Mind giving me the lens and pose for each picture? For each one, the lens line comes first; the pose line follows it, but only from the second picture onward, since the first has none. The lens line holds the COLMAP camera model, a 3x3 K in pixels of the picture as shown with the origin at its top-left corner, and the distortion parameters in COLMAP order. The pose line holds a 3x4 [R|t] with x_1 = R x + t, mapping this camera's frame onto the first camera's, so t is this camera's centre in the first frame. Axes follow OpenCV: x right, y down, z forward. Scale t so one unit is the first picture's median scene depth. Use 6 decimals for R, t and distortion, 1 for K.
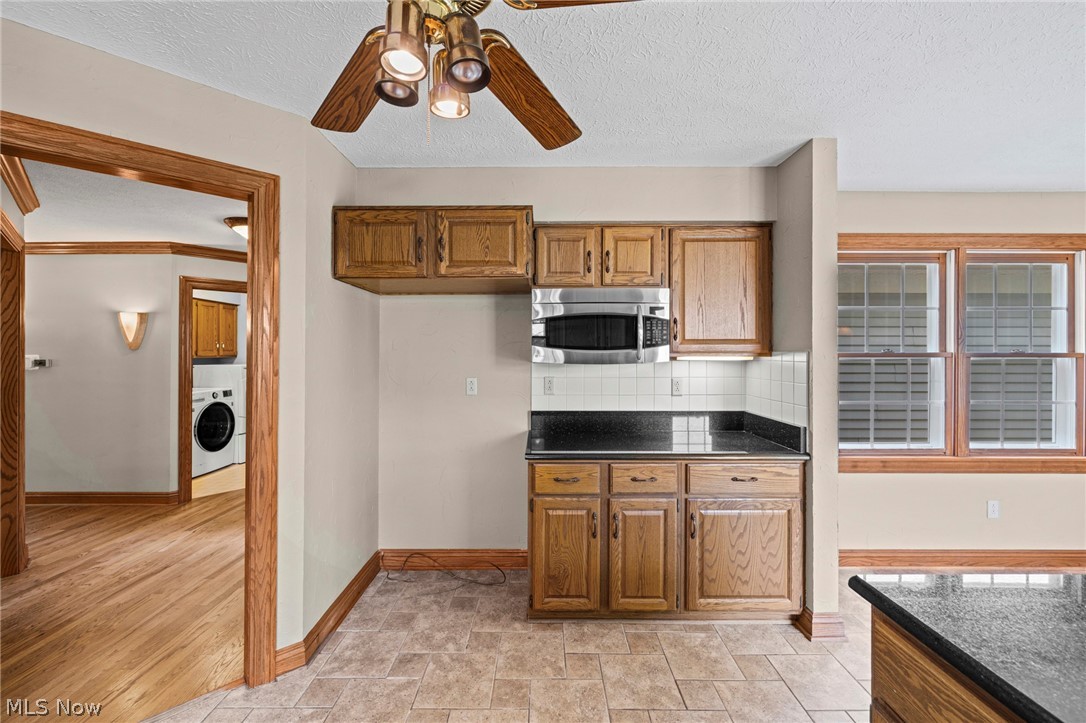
lens RADIAL K [[426.5, 0, 545.6], [0, 426.5, 352.7], [0, 0, 1]] dist [-0.003332, -0.000215]
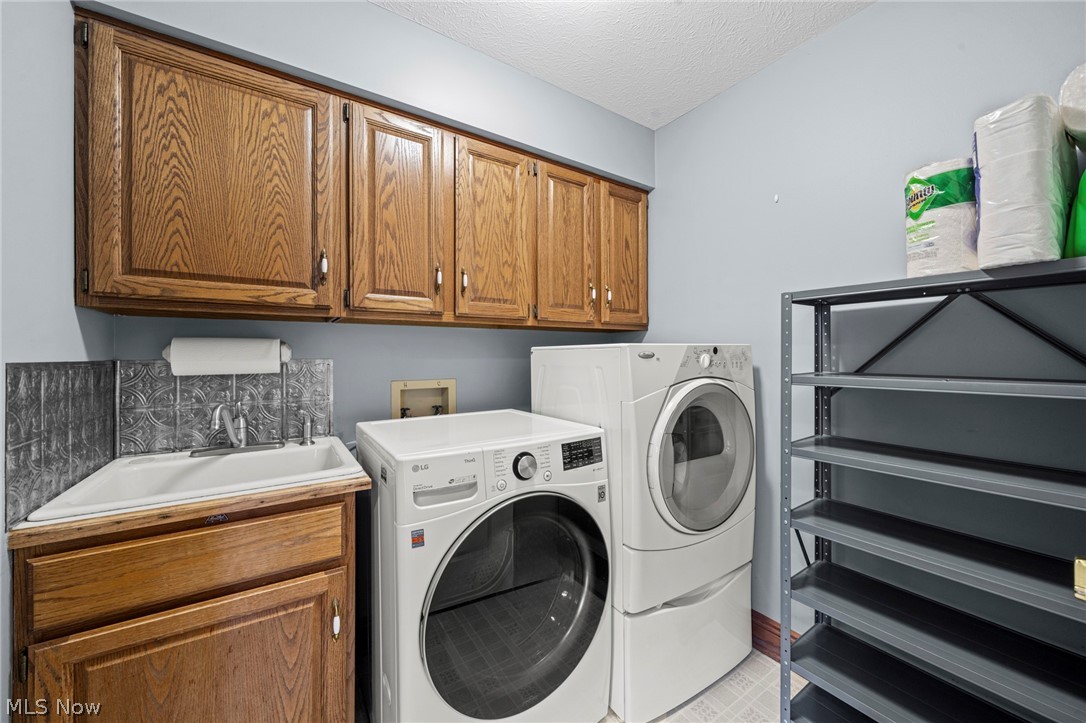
lens RADIAL K [[396.2, 0, 541.0], [0, 396.2, 356.0], [0, 0, 1]] dist [-0.000625, -0.000228]
pose [[0.542835, -0.007212, -0.839808, -0.555340], [0.010144, 0.999946, -0.002030, 0.038096], [0.839778, -0.007417, 0.542880, 0.840270]]
